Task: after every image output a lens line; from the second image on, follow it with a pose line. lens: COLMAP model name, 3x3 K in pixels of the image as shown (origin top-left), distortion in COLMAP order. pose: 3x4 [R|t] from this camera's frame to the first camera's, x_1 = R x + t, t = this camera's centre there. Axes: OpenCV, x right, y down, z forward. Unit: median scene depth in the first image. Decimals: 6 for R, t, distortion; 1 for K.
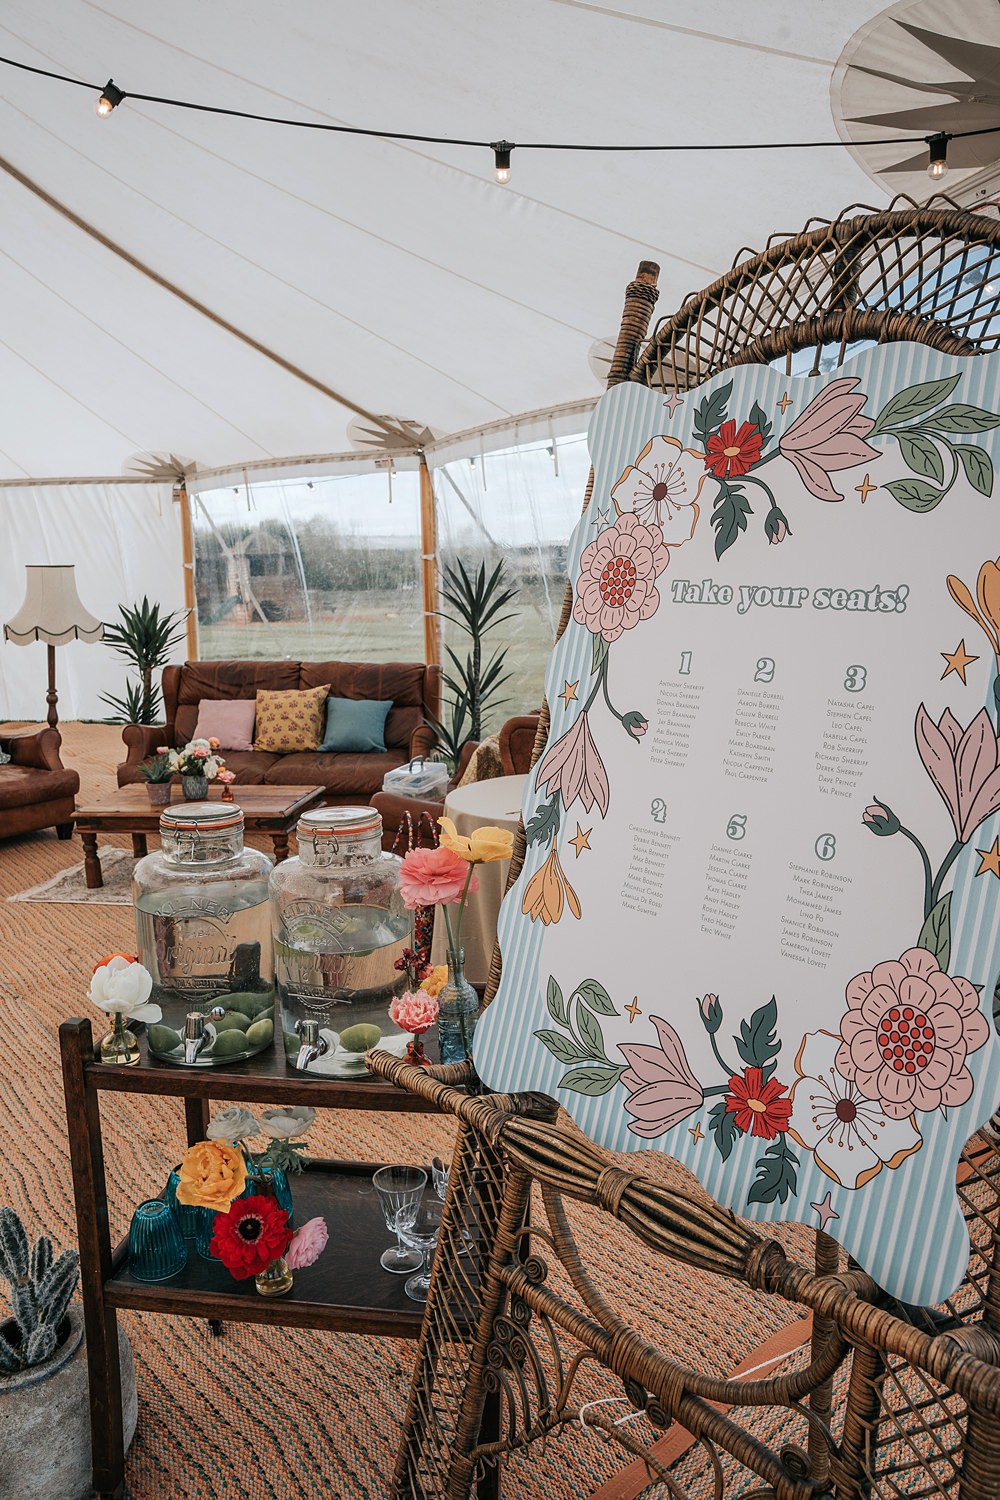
lens RADIAL K [[1036.2, 0, 501.4], [0, 1036.2, 743.9], [0, 0, 1]] dist [-0.167509, 0.105945]
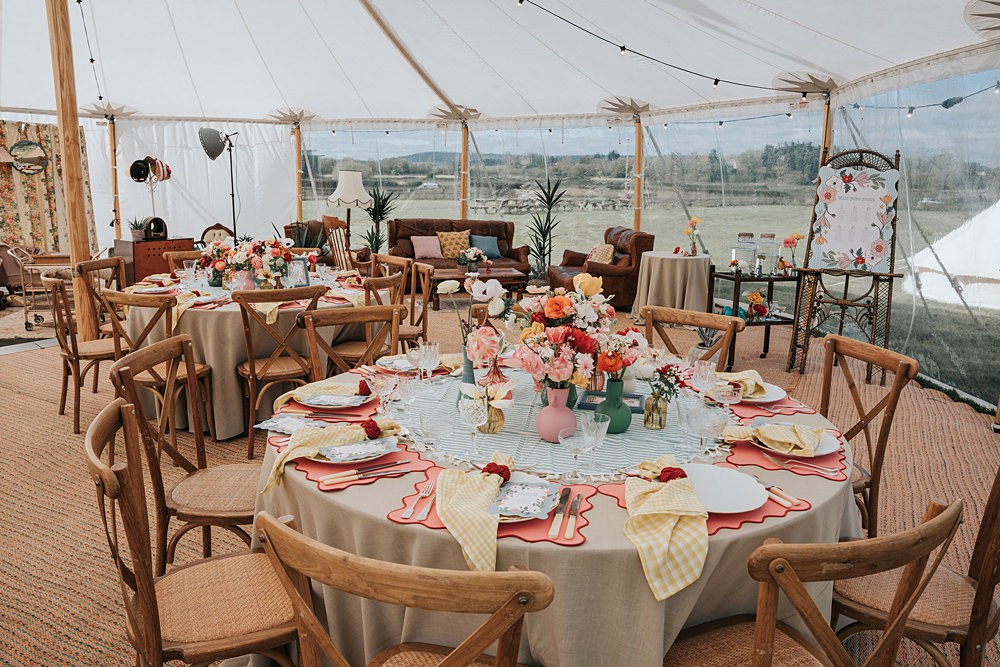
lens RADIAL K [[690.8, 0, 504.1], [0, 690.8, 301.9], [0, 0, 1]] dist [-0.167509, 0.105945]
pose [[0.945722, -0.024643, 0.324041, -4.011776], [0.020201, 0.999650, 0.017065, 0.514152], [-0.324349, -0.009593, 0.945889, -2.996679]]
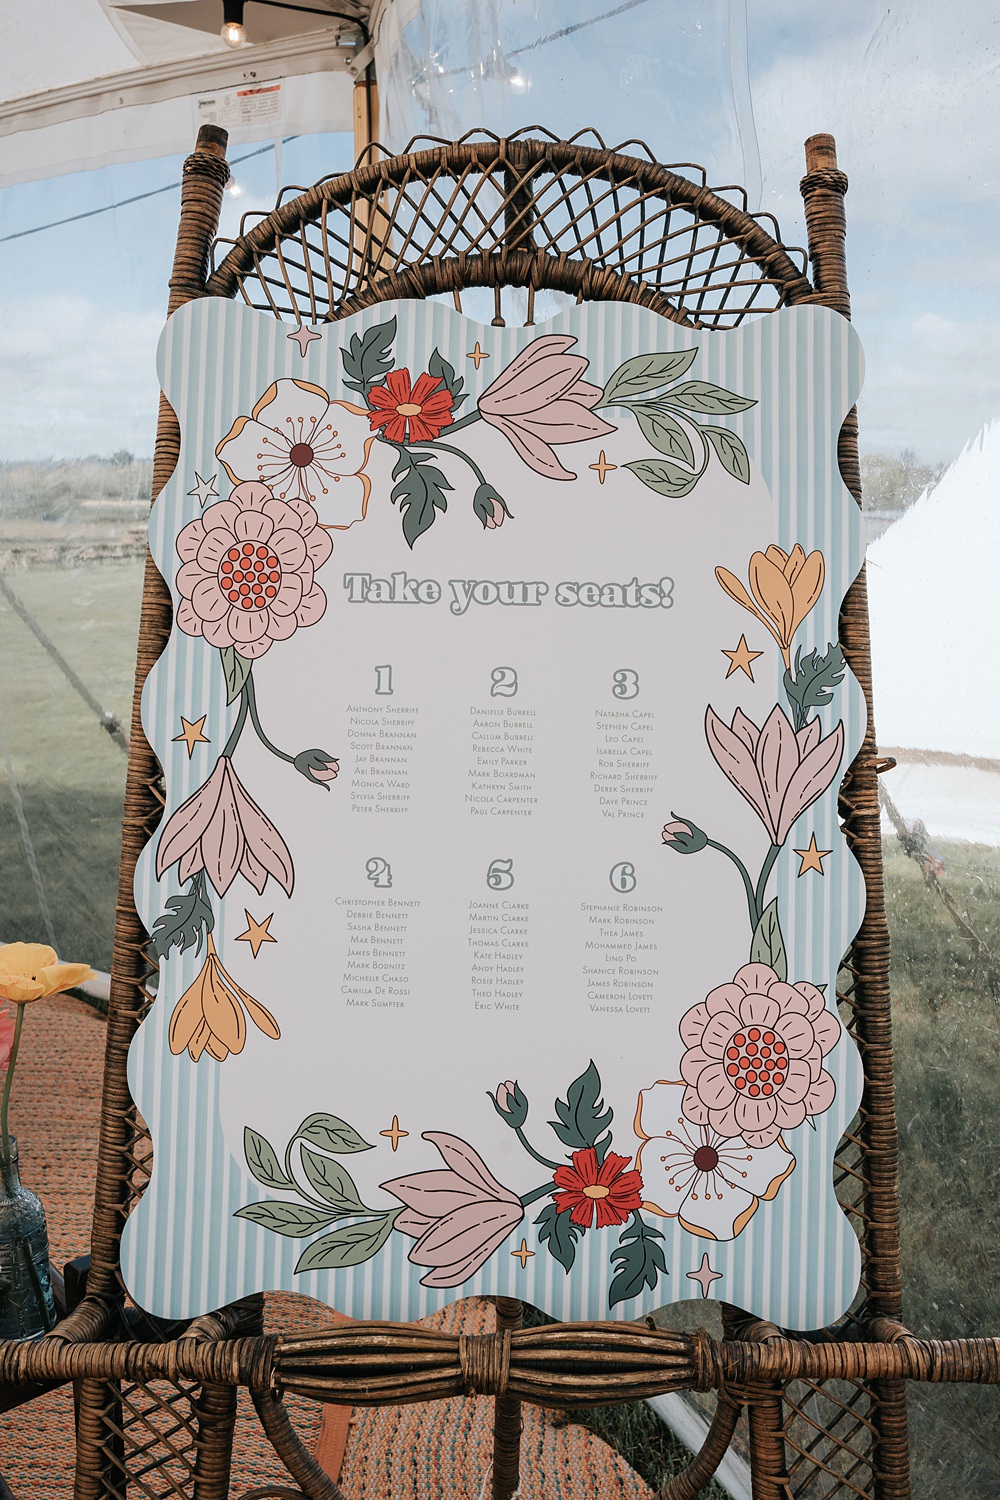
lens RADIAL K [[1282.5, 0, 500.0], [0, 1282.5, 750.0], [0, 0, 1]] dist [-0.117241, 0.145220]
pose [[0.683812, -0.116012, 0.720377, -0.500522], [0.108903, 0.992448, 0.056452, -0.076387], [-0.721486, 0.039848, 0.691282, 0.286404]]
